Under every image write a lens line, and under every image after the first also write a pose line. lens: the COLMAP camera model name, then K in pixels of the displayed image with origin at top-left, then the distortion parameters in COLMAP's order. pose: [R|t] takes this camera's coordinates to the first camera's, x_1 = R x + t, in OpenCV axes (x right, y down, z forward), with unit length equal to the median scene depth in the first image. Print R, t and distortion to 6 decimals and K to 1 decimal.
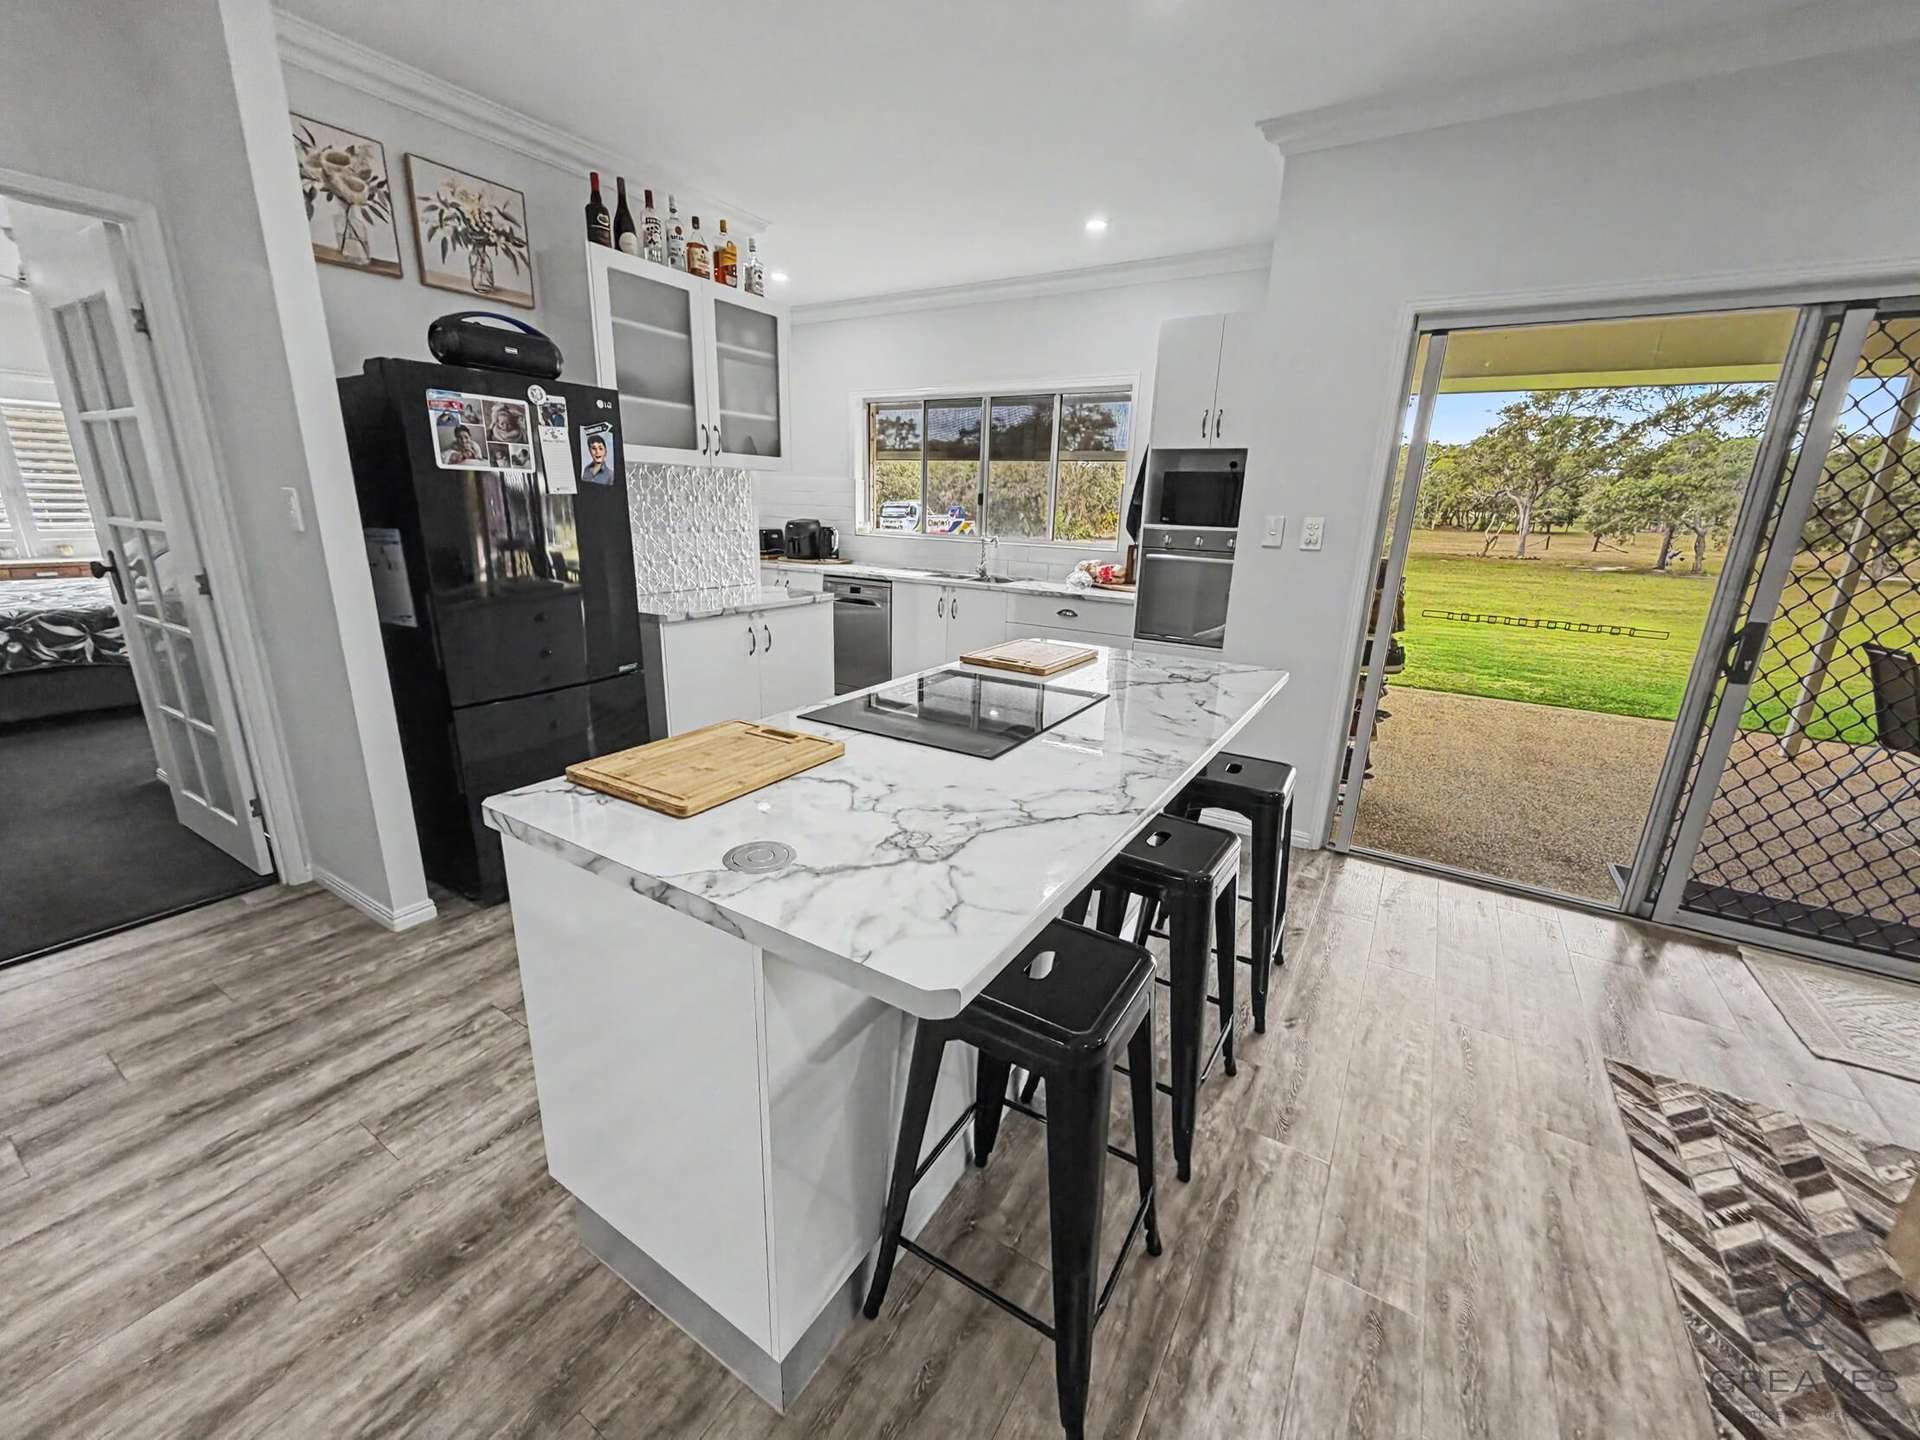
lens RADIAL K [[766.2, 0, 955.0], [0, 766.2, 720.8], [0, 0, 1]] dist [0.000110, 0.000567]
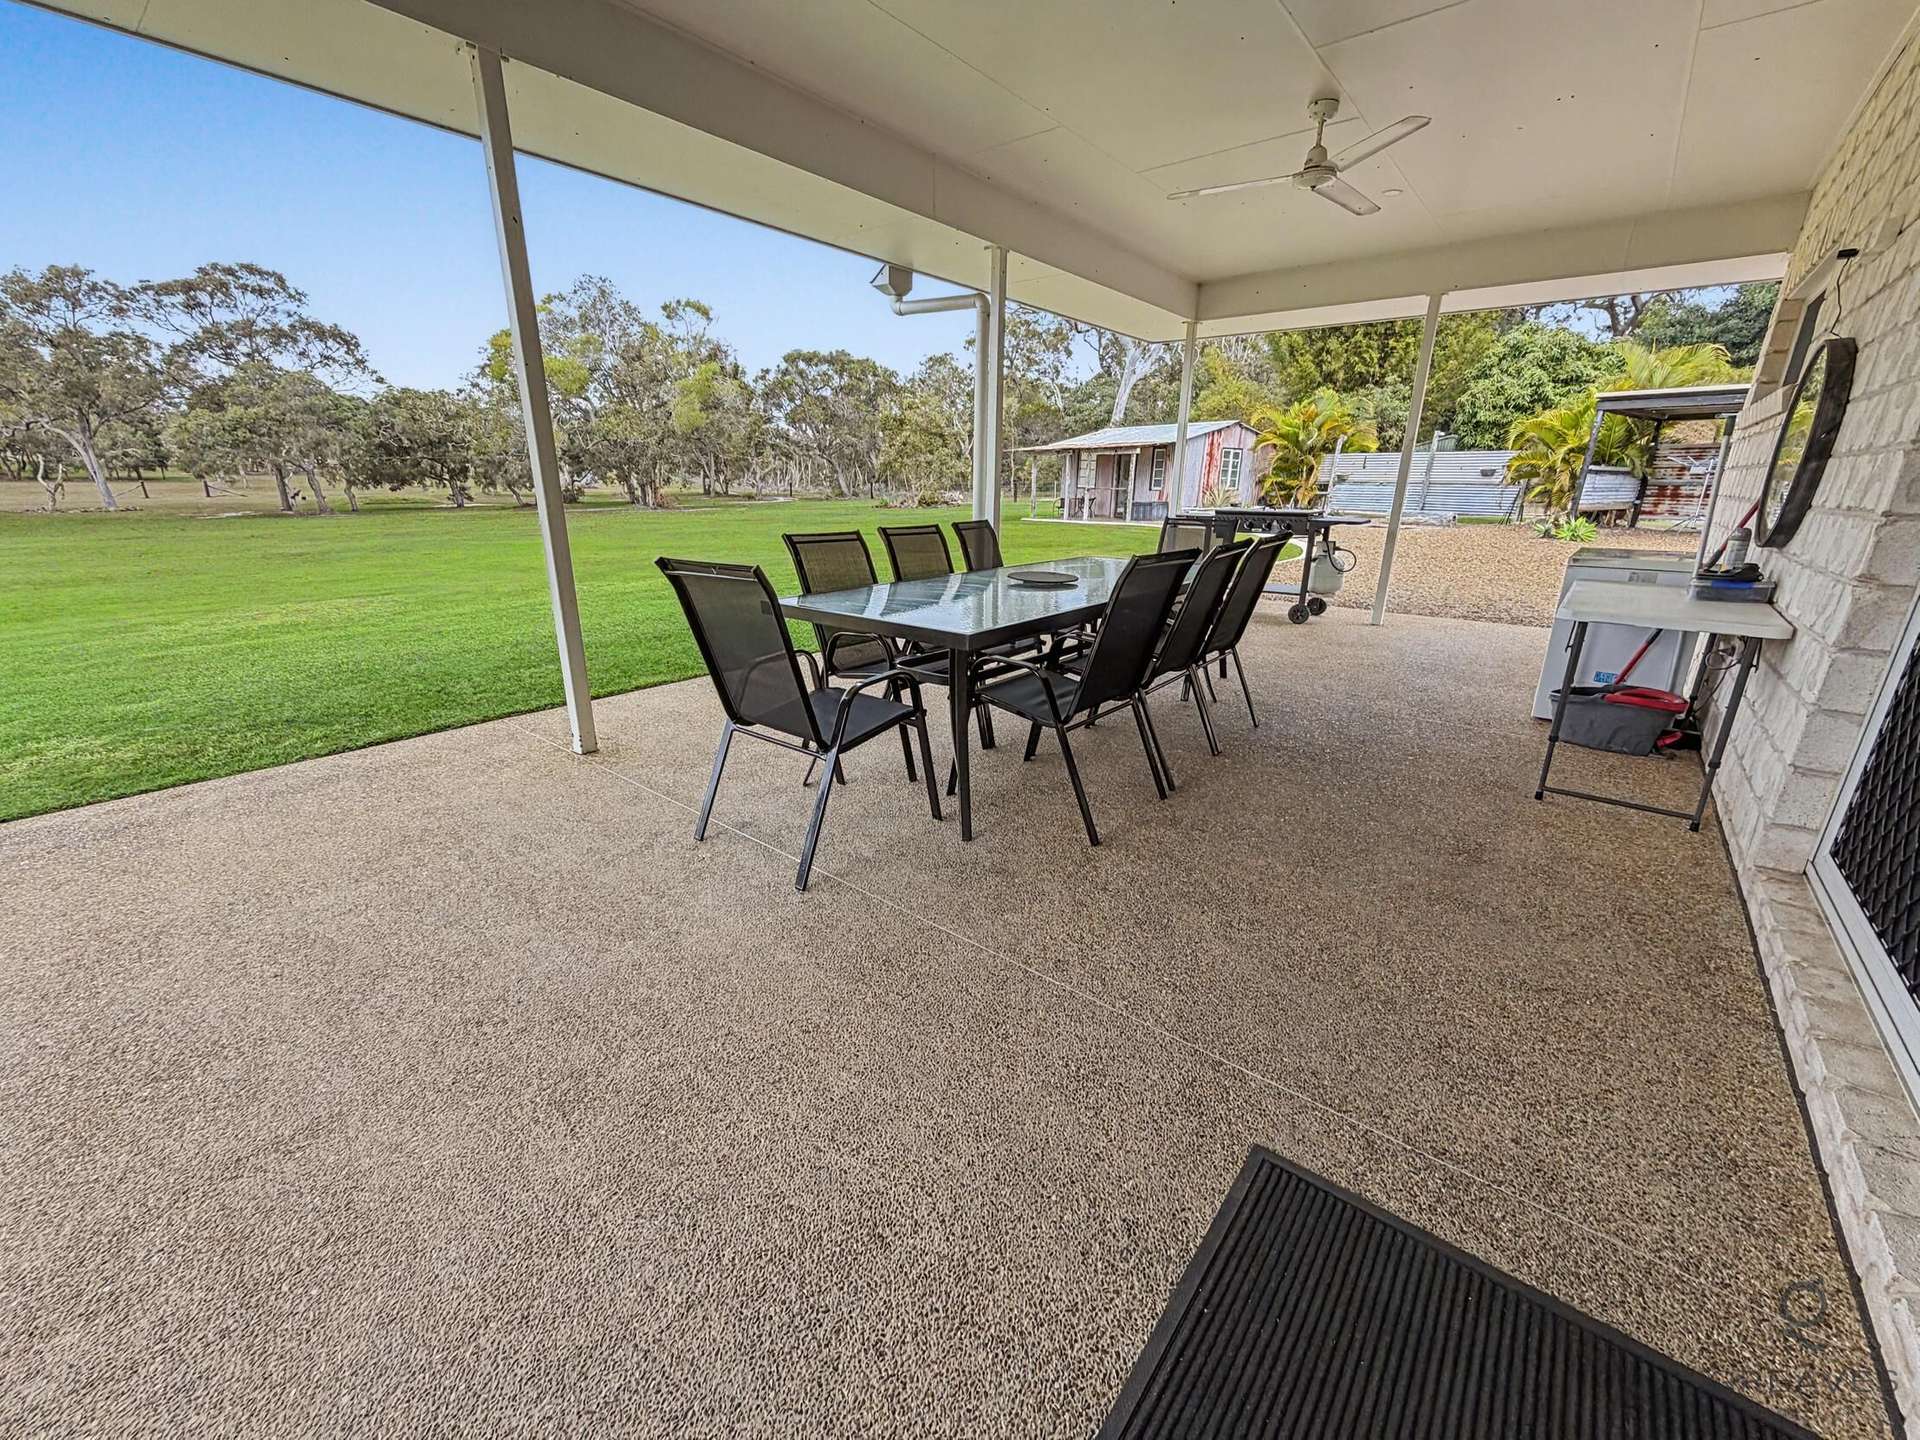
lens RADIAL K [[766.2, 0, 955.0], [0, 766.2, 720.8], [0, 0, 1]] dist [0.000110, 0.000567]
pose [[0.137934, -0.328815, 0.934267, 1.274866], [0.266636, 0.920787, 0.284705, -0.177152], [-0.953876, 0.209839, 0.214681, 1.328825]]
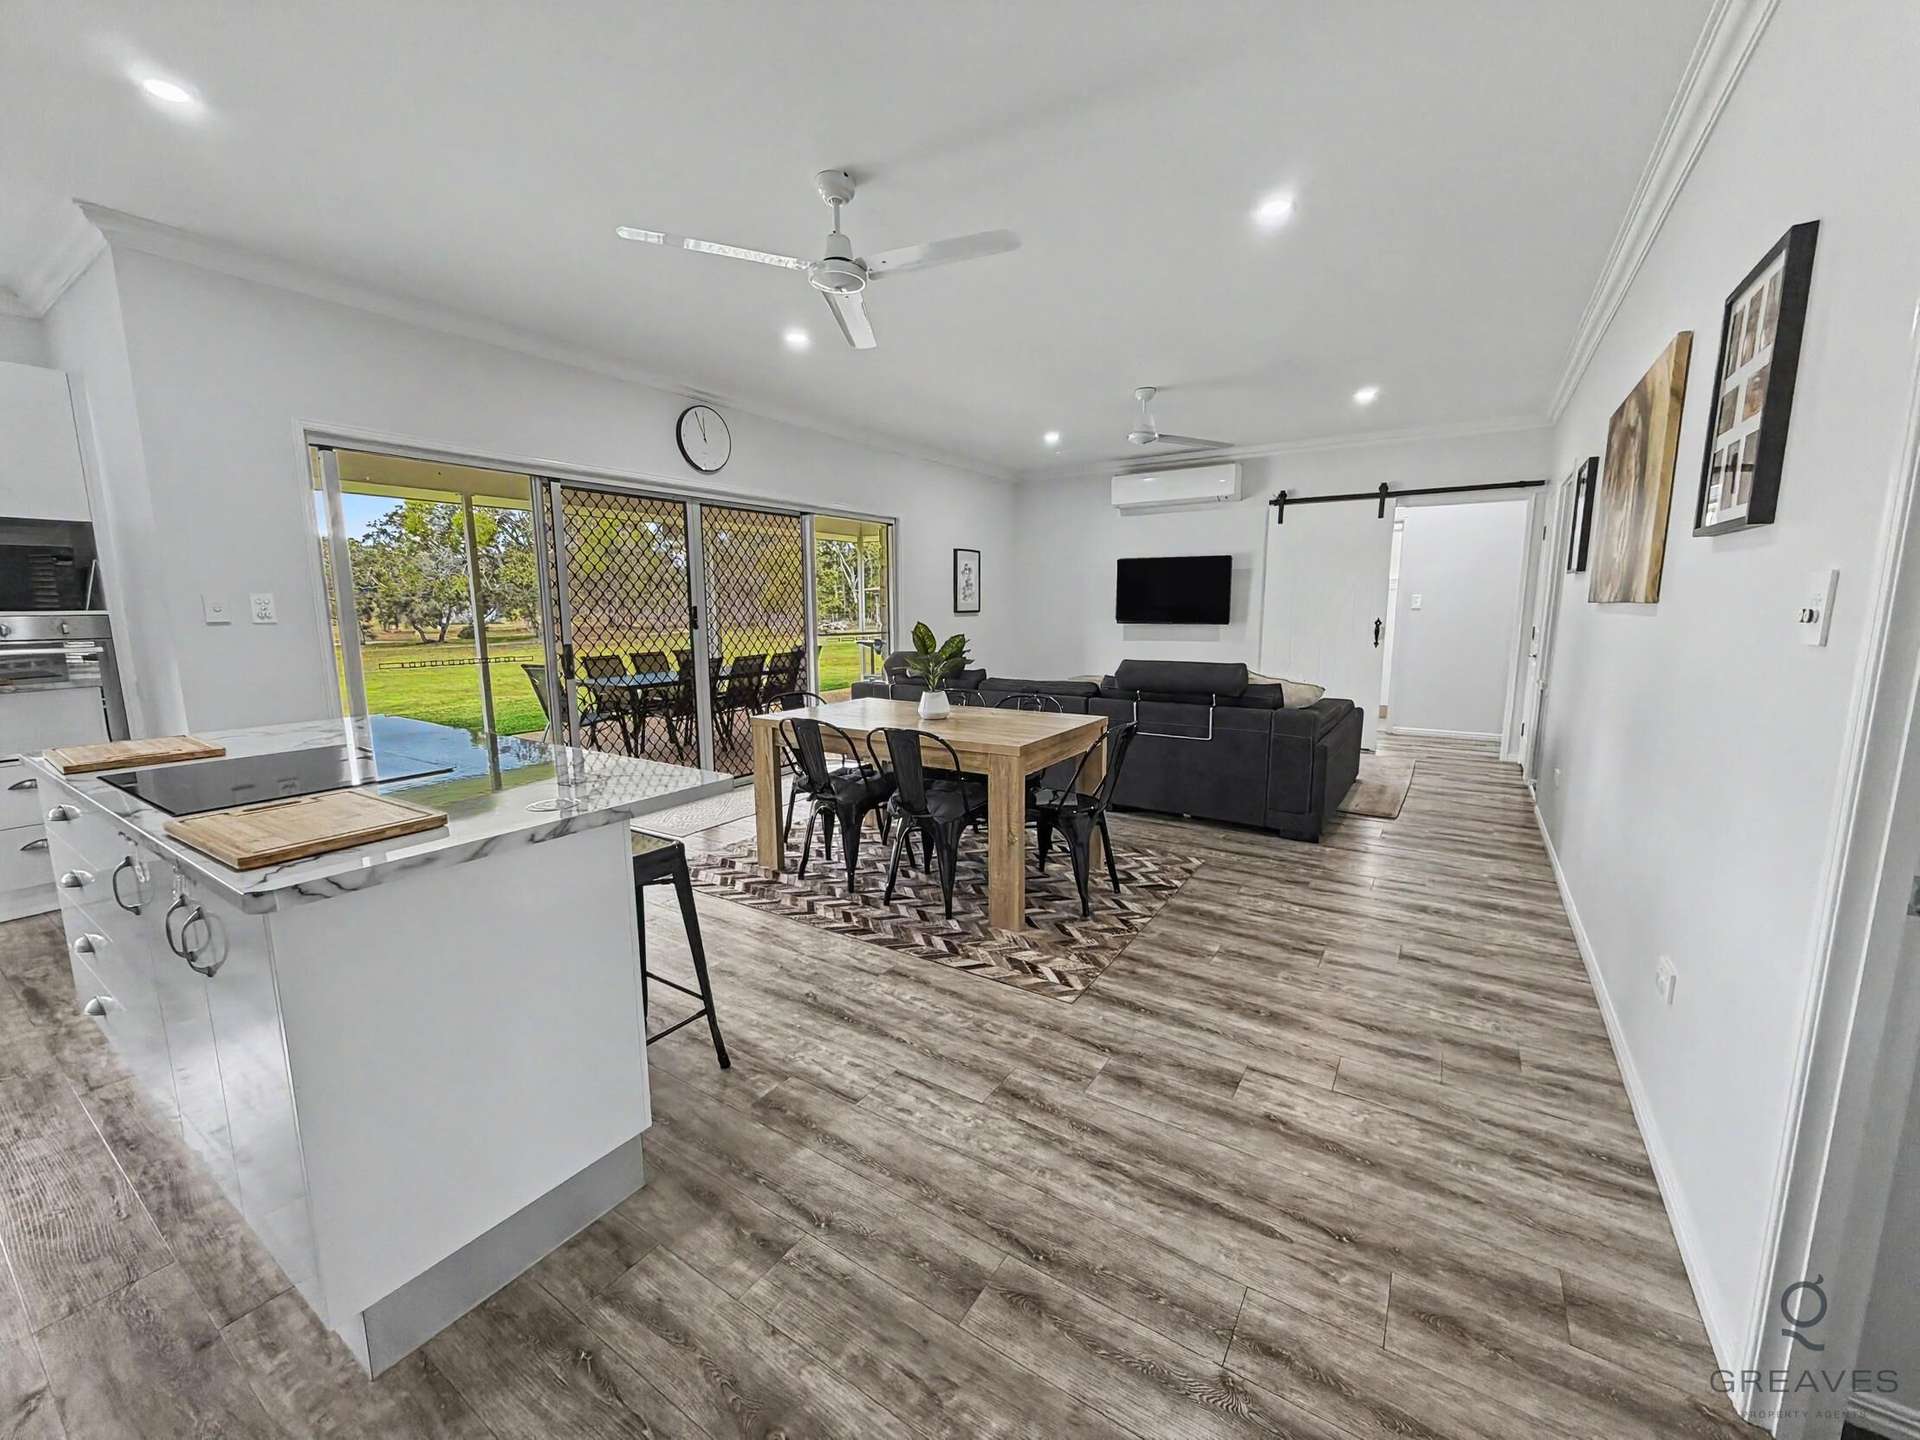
lens RADIAL K [[766.2, 0, 955.0], [0, 766.2, 720.8], [0, 0, 1]] dist [0.000110, 0.000567]
pose [[0.026578, -0.181484, 0.983035, -0.789957], [0.282059, 0.944786, 0.166797, -0.001461], [-0.959029, 0.272841, 0.076300, 0.040778]]
